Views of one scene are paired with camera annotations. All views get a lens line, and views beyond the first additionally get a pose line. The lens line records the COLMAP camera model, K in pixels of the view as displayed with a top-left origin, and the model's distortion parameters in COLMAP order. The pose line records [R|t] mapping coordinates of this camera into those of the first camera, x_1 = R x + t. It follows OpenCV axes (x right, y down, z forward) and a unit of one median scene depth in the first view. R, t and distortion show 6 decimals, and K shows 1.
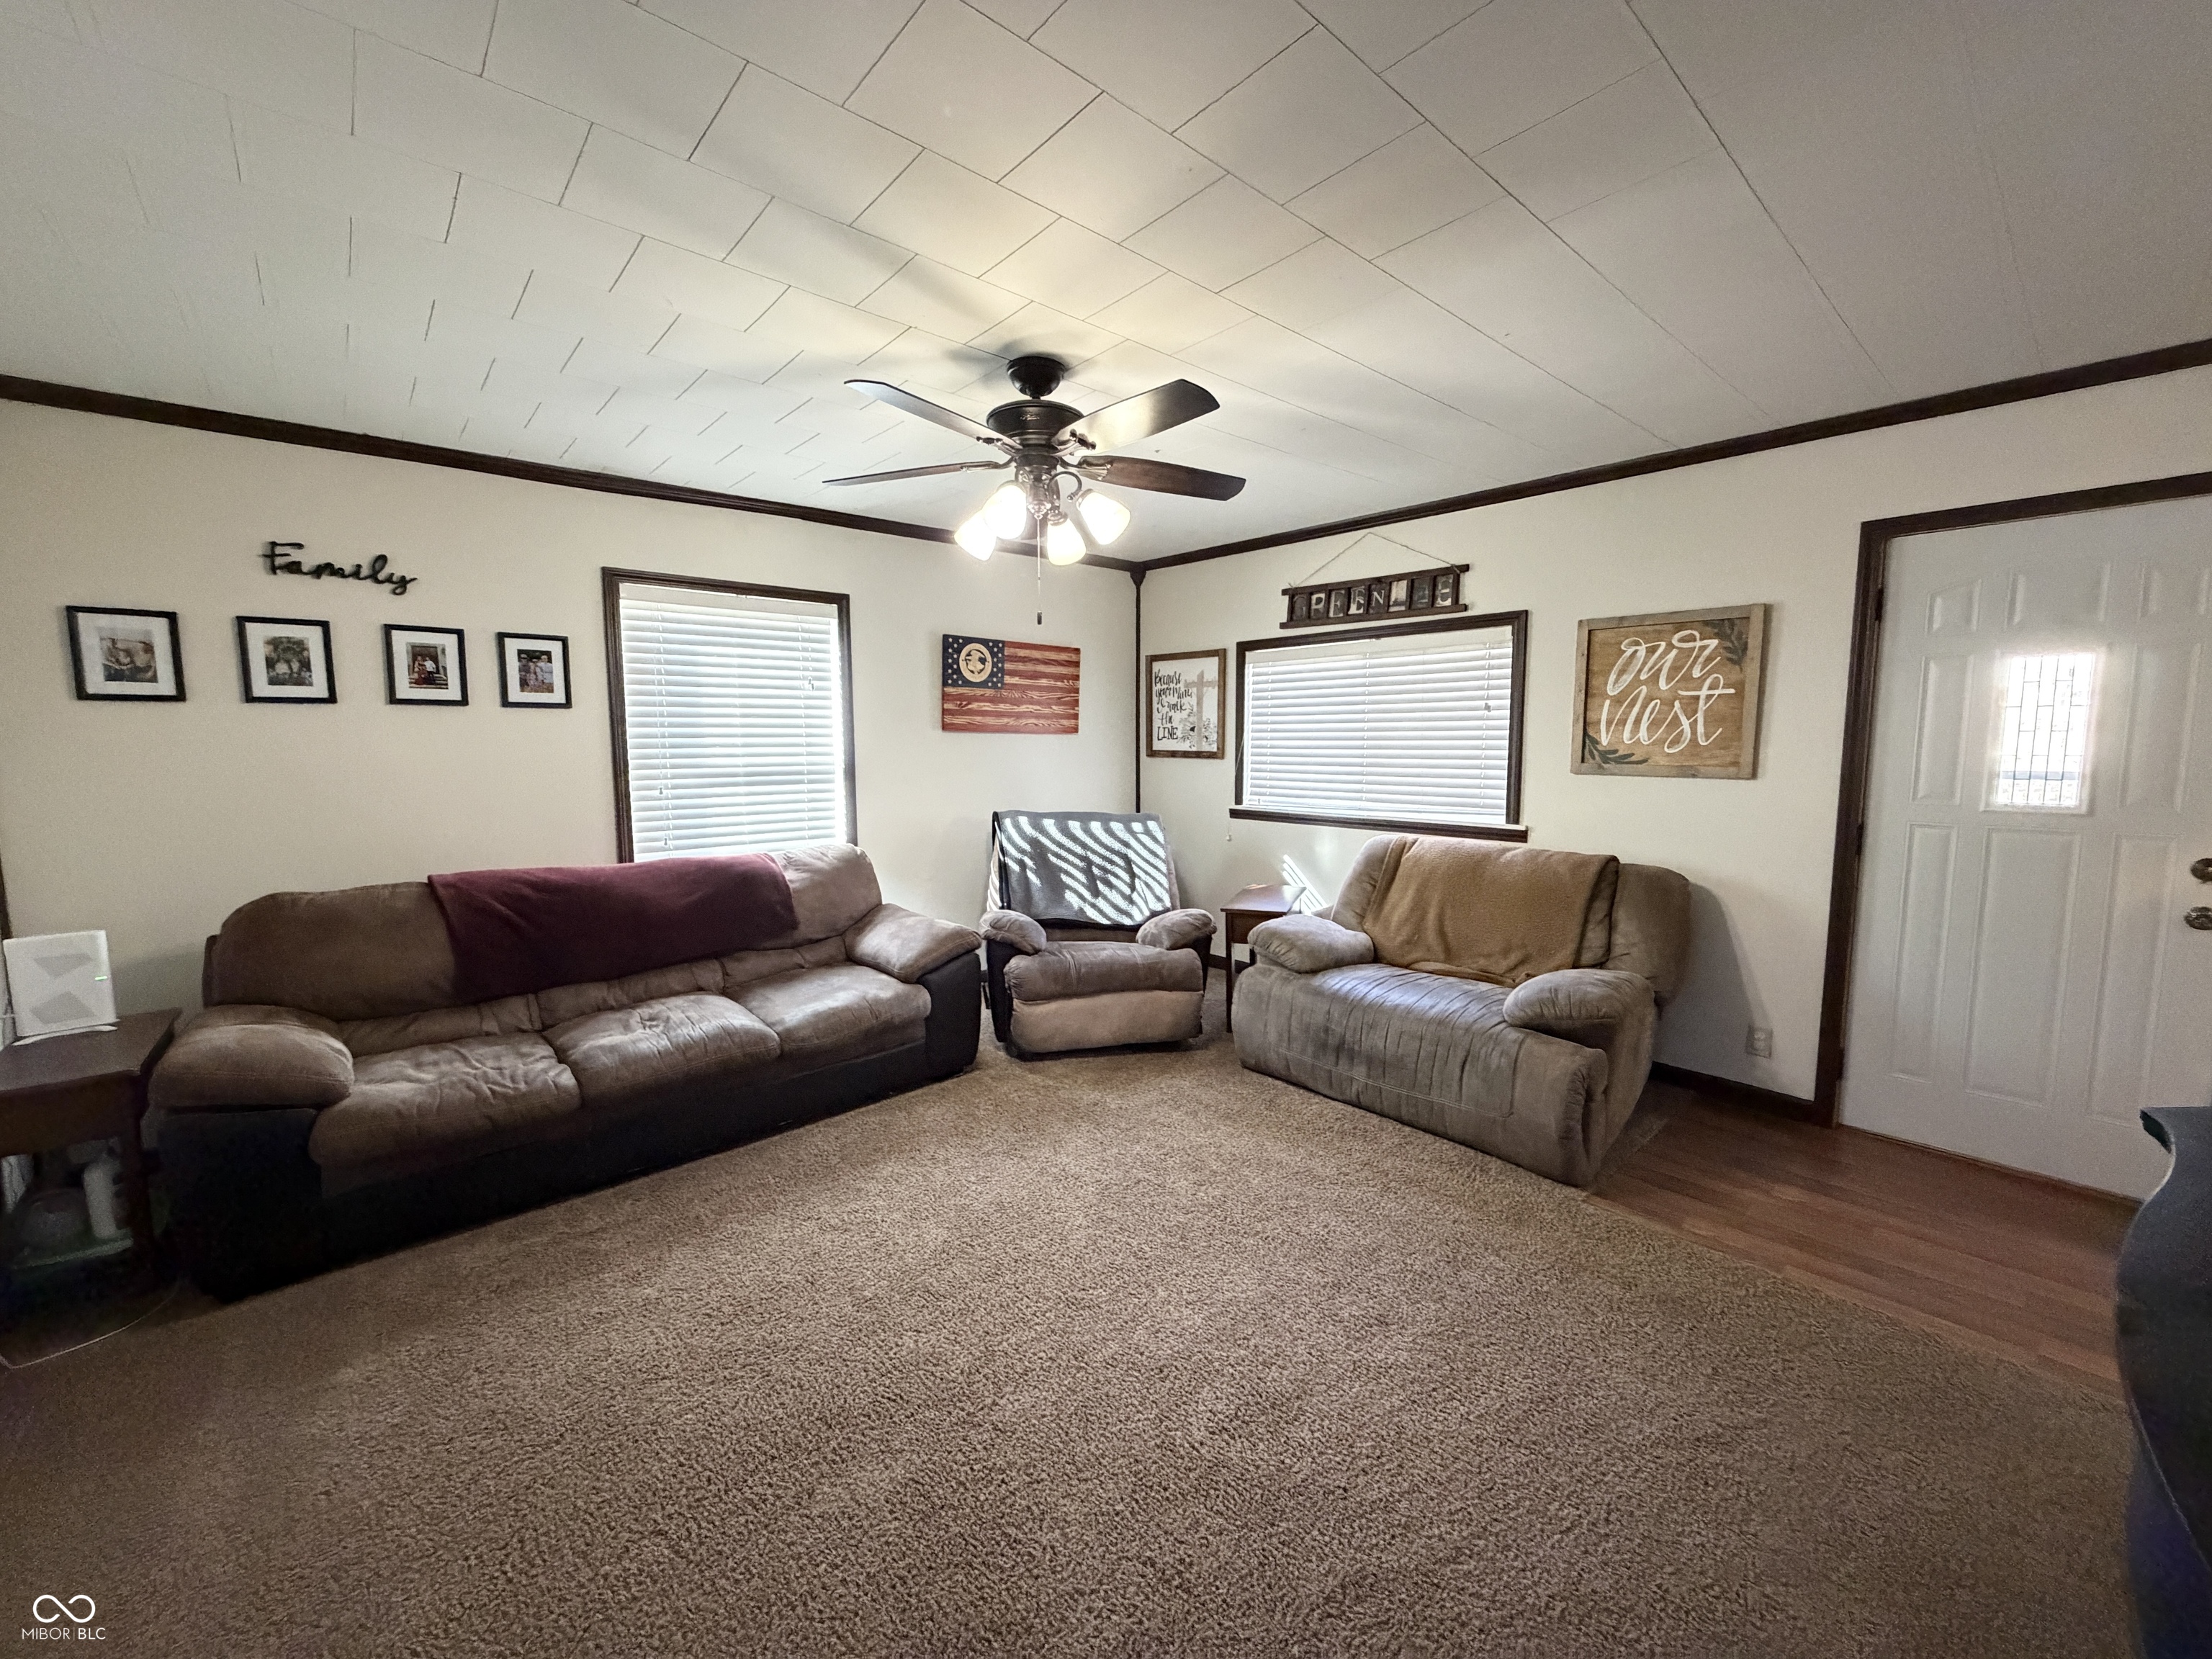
lens RADIAL K [[880.3, 0, 1108.0], [0, 880.3, 828.9], [0, 0, 1]] dist [0.001431, -0.000104]
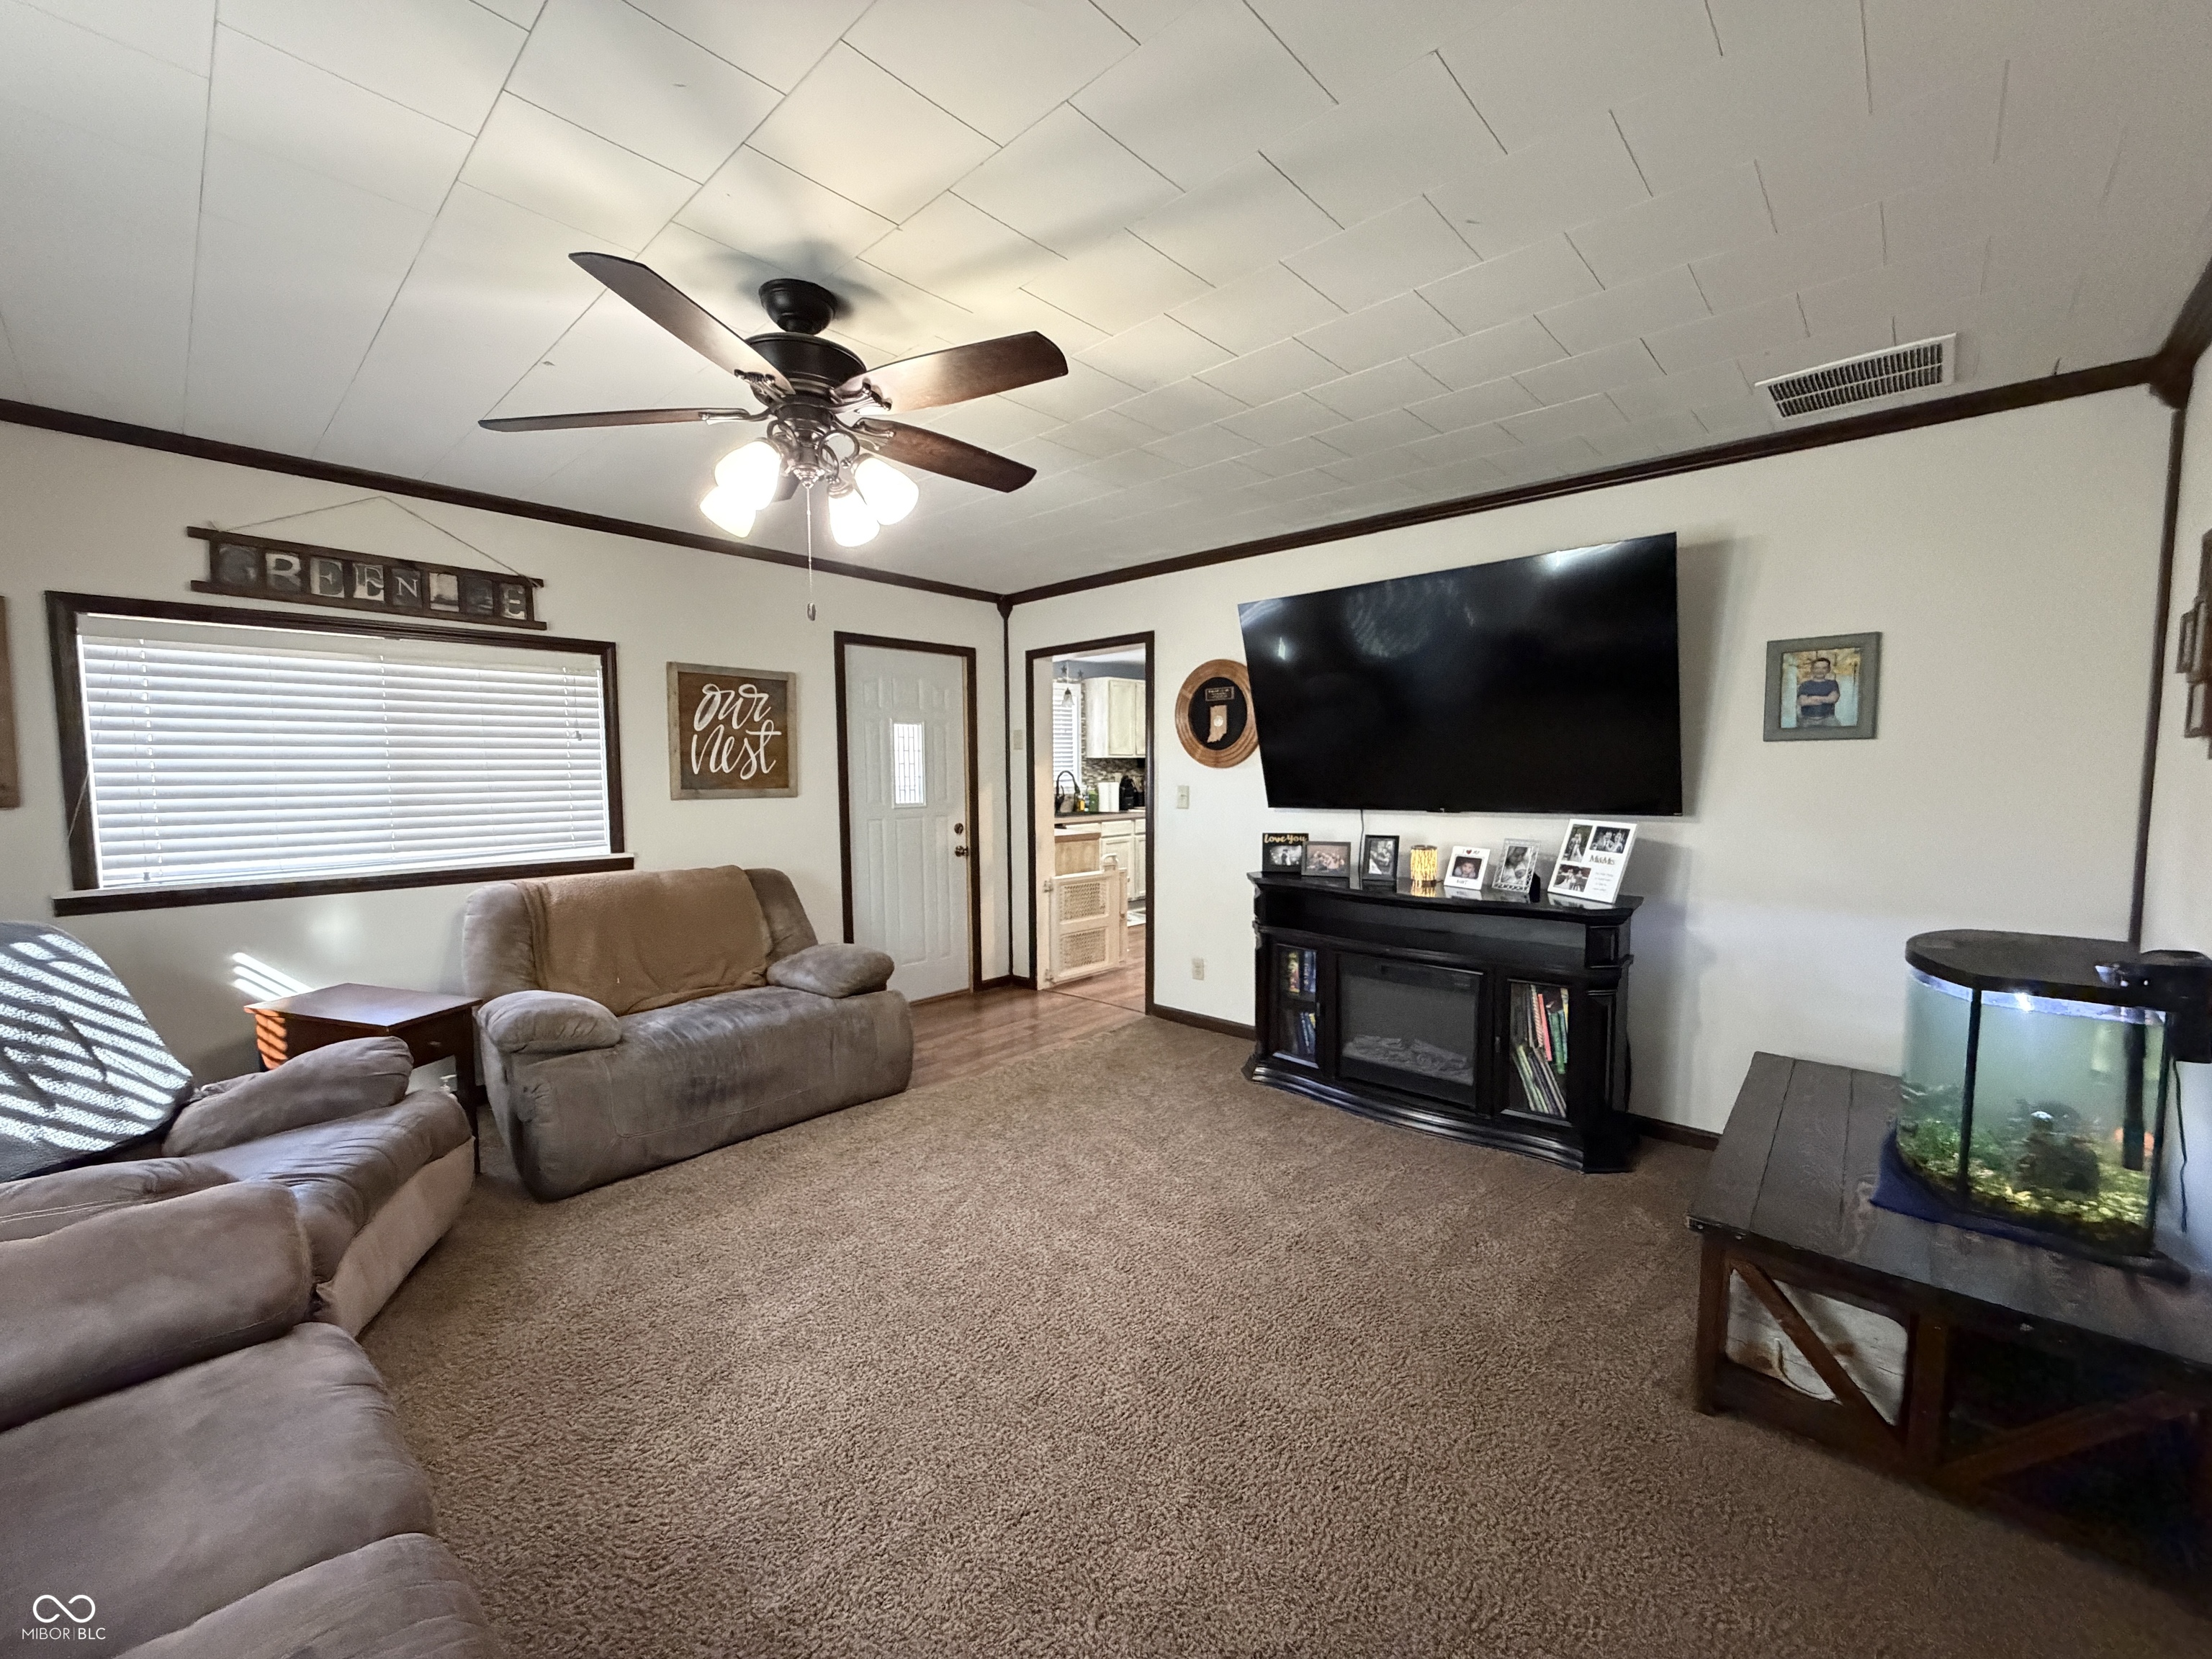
lens RADIAL K [[880.3, 0, 1101.2], [0, 880.3, 832.0], [0, 0, 1]] dist [0.001431, -0.000104]
pose [[-0.096573, -0.068326, 0.992978, -0.600069], [0.107397, 0.991101, 0.078642, -0.049915], [-0.989515, 0.114237, -0.088375, 0.550100]]
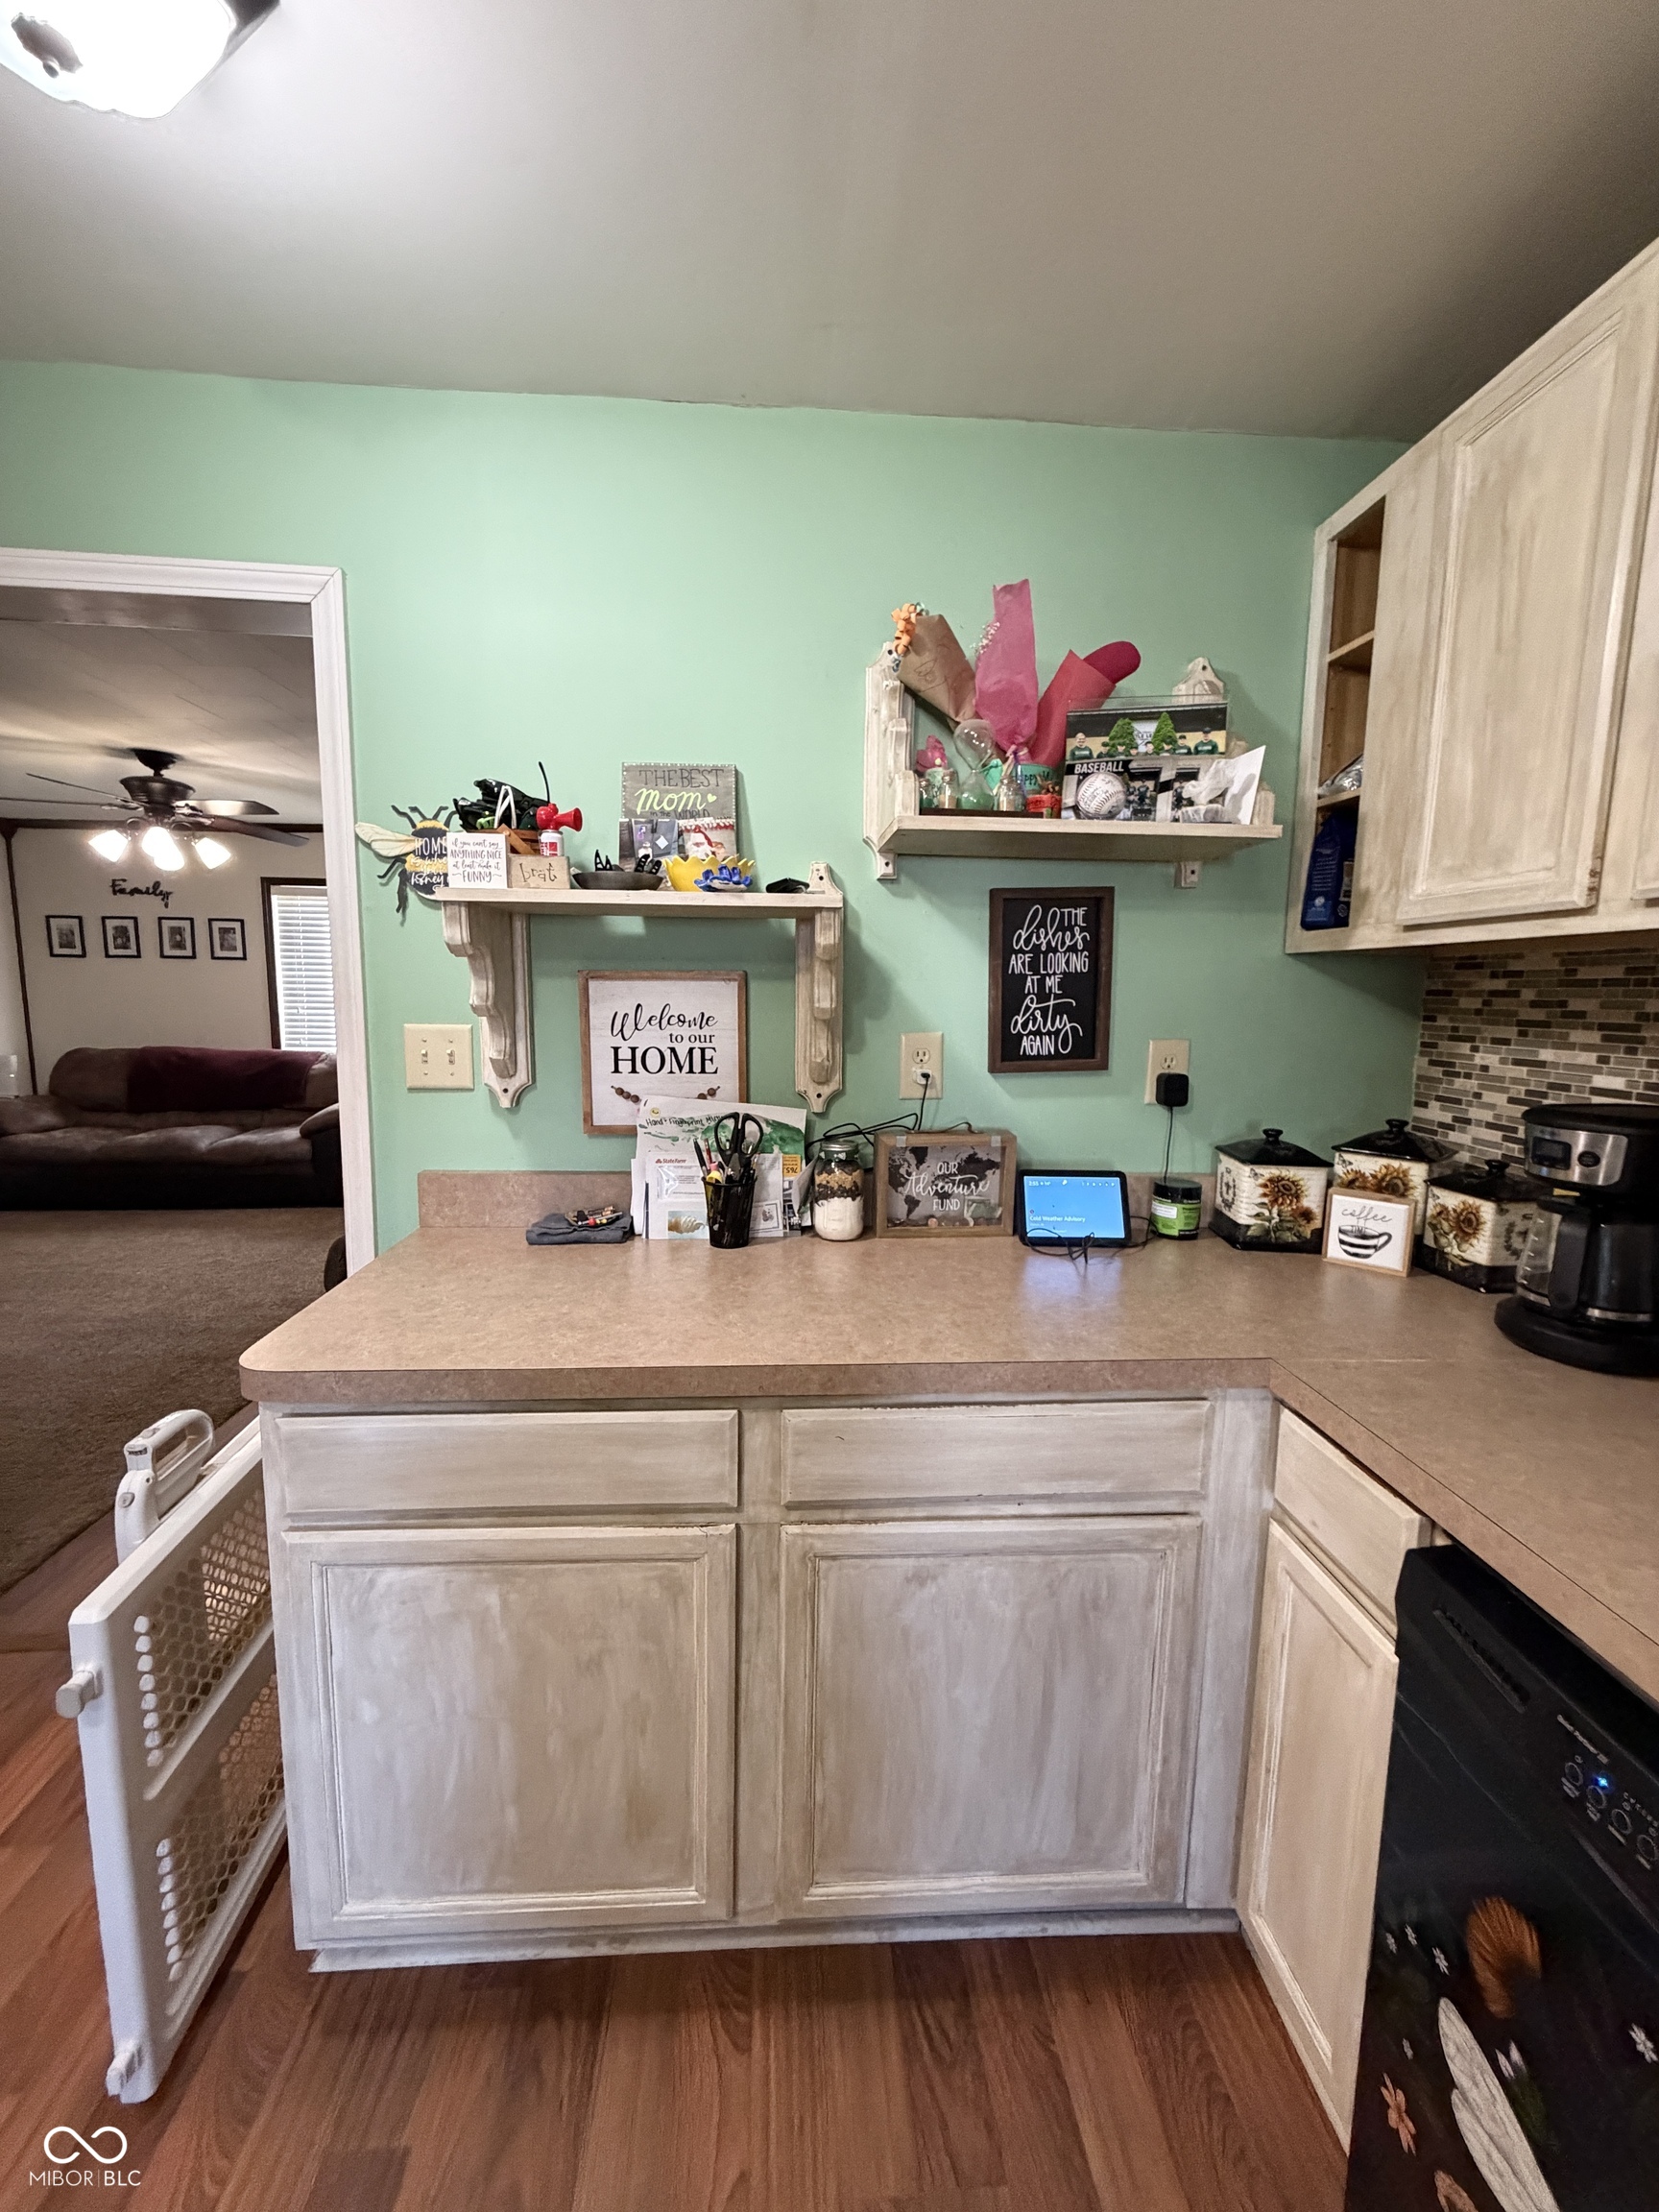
lens RADIAL K [[880.3, 0, 826.5], [0, 880.3, 1102.6], [0, 0, 1]] dist [0.001431, -0.000104]
pose [[0.788753, 0.089758, -0.608122, 1.316394], [-0.081480, 0.995819, 0.041299, -0.021093], [0.609286, 0.016975, 0.792769, 0.308814]]
